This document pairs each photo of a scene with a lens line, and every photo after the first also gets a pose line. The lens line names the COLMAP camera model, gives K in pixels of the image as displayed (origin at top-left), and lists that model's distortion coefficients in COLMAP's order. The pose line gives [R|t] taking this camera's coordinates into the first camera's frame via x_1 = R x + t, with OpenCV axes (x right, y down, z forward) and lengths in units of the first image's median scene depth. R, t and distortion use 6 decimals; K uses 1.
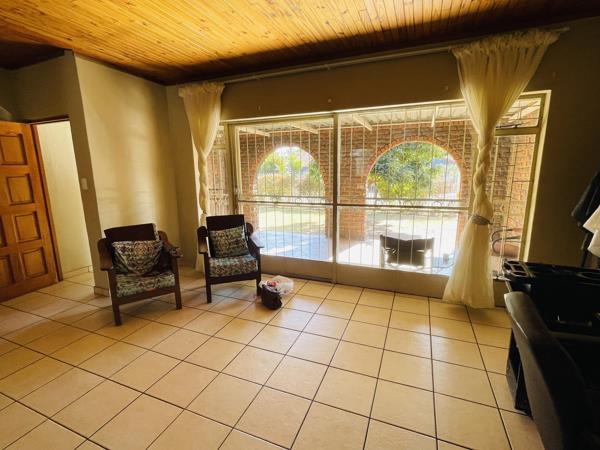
lens RADIAL K [[293.2, 0, 300.1], [0, 293.2, 224.2], [0, 0, 1]] dist [0.000850, 0.000489]
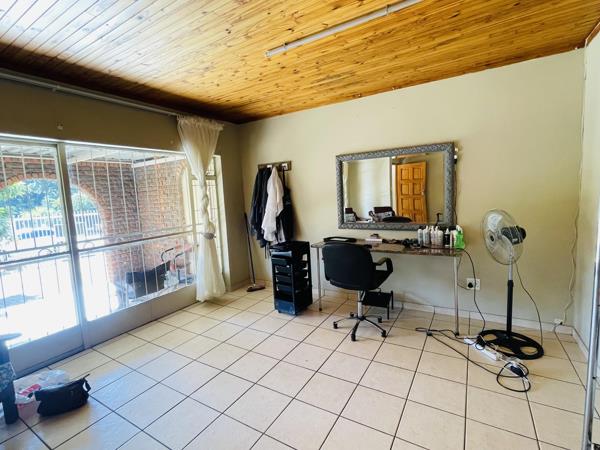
lens RADIAL K [[293.2, 0, 300.5], [0, 293.2, 224.5], [0, 0, 1]] dist [0.000850, 0.000489]
pose [[0.156302, -0.101052, 0.982526, -0.639523], [0.237257, 0.969469, 0.061965, -0.045225], [-0.958790, 0.223425, 0.175505, 0.263238]]
